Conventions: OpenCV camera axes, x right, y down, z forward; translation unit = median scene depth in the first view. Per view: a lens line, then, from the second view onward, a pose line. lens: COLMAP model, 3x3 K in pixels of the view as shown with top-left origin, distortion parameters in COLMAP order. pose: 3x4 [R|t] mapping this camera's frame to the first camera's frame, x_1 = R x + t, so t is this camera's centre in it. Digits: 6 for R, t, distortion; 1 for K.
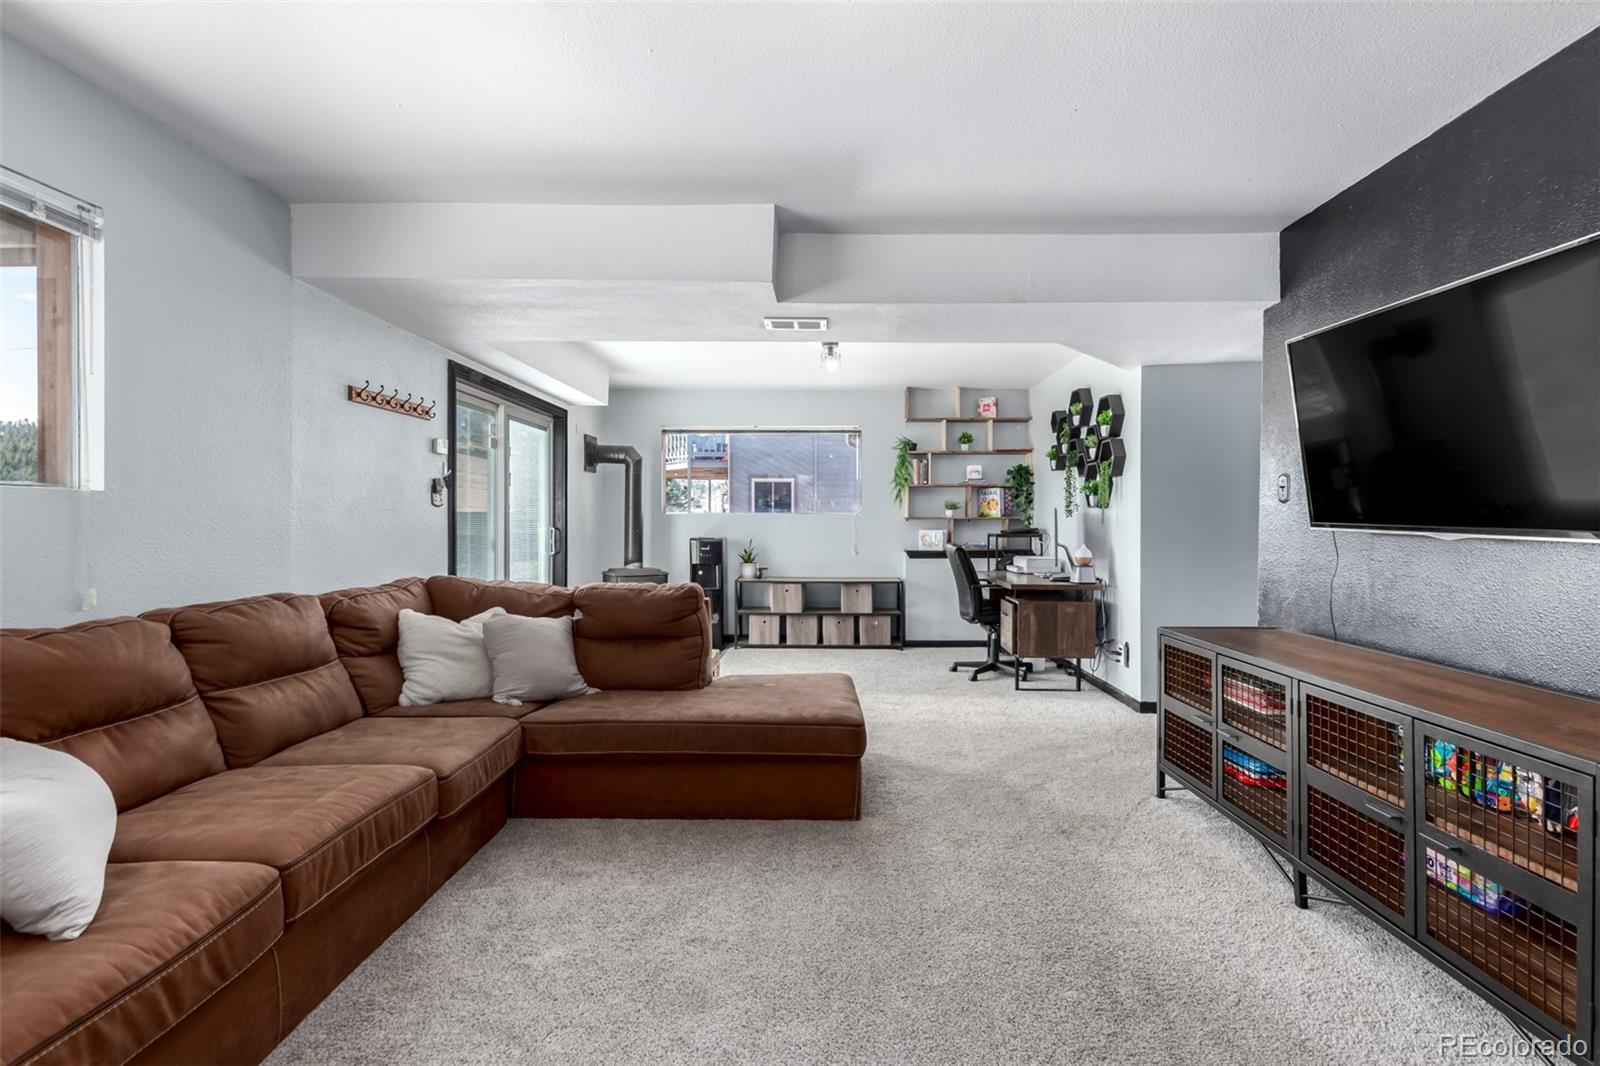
lens RADIAL K [[763.1, 0, 801.9], [0, 763.1, 527.8], [0, 0, 1]] dist [0.011734, -0.002697]
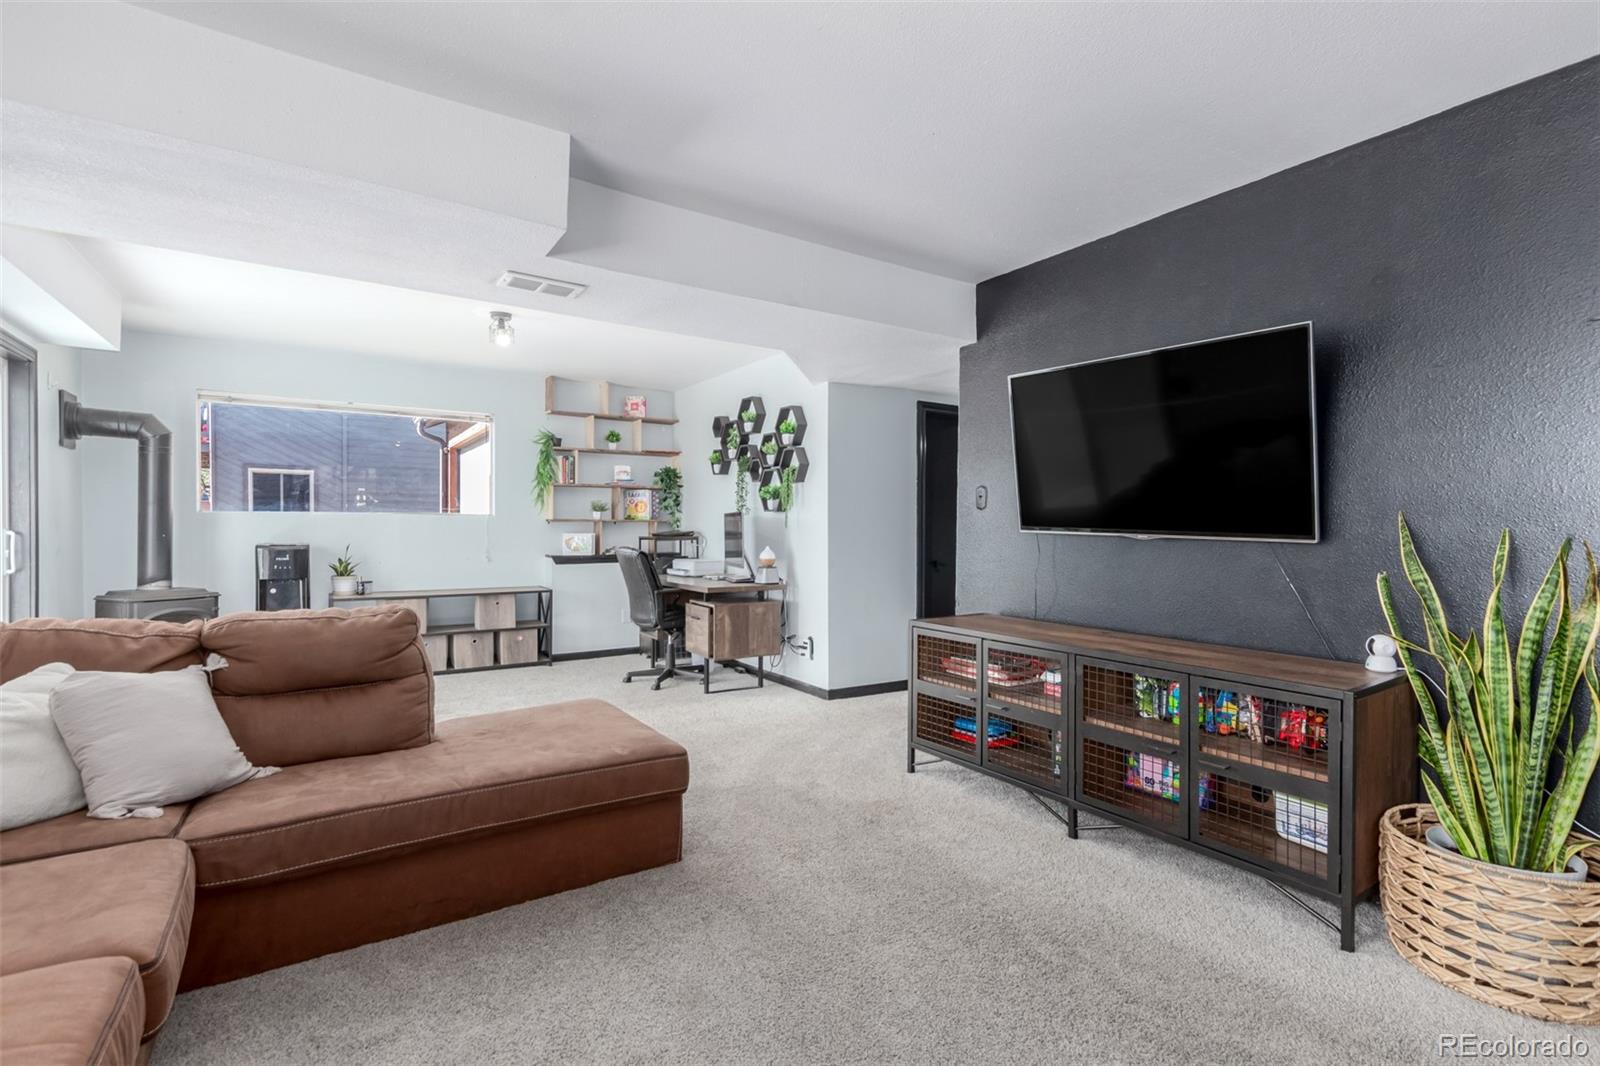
lens RADIAL K [[763.1, 0, 804.7], [0, 763.1, 534.4], [0, 0, 1]] dist [0.011734, -0.002697]
pose [[0.817841, -0.004516, 0.575426, -0.209404], [0.001510, 0.999983, 0.005702, -0.000594], [-0.575442, -0.003794, 0.817834, 0.127103]]
